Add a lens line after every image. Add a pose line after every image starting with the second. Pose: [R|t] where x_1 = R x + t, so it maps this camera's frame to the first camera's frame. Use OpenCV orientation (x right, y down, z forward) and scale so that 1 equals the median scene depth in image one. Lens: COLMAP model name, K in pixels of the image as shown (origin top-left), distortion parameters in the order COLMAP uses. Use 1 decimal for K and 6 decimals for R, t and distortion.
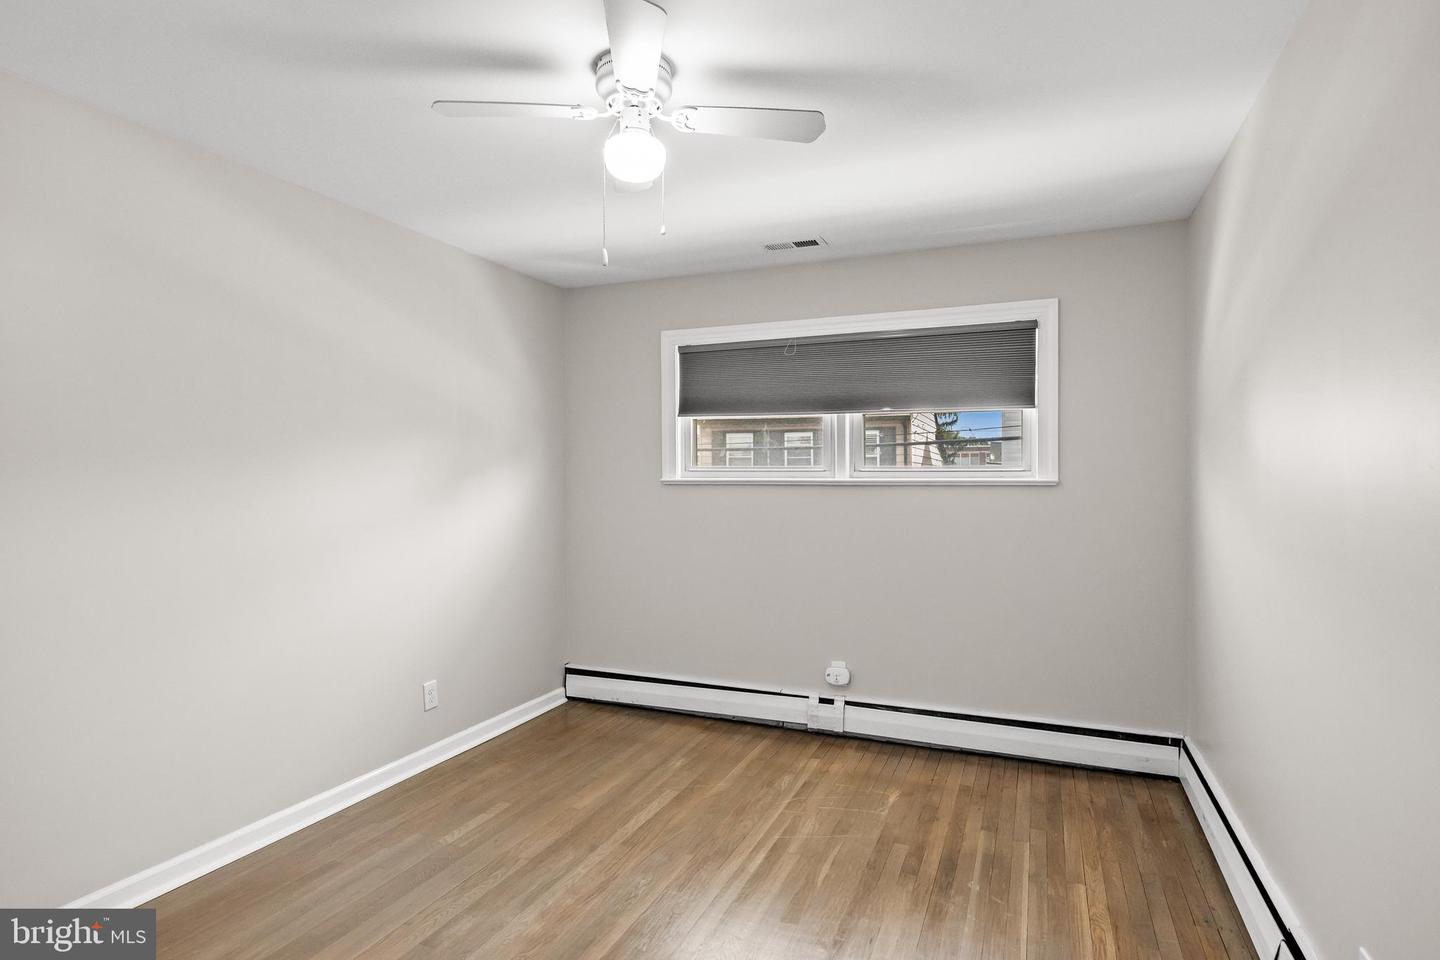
lens RADIAL K [[770.7, 0, 714.9], [0, 770.7, 484.5], [0, 0, 1]] dist [0.000399, 0.000289]
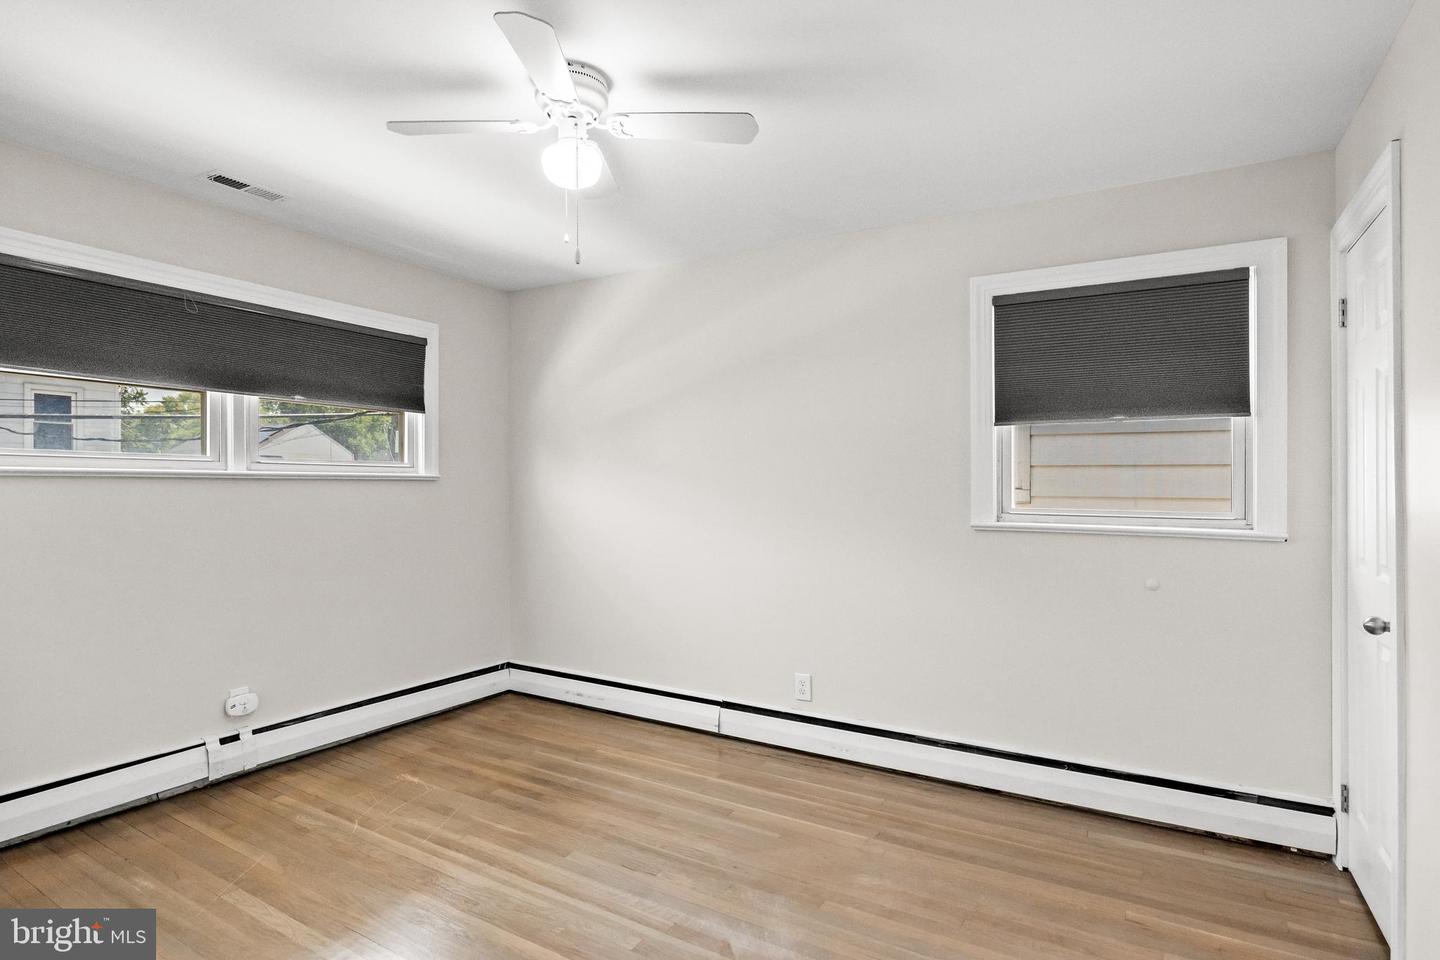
lens RADIAL K [[770.7, 0, 714.9], [0, 770.7, 484.5], [0, 0, 1]] dist [0.000399, 0.000289]
pose [[0.114698, 0.000838, 0.993400, -0.694605], [-0.003314, 0.999994, -0.000461, 0.006204], [-0.993395, -0.003239, 0.114700, 0.434636]]
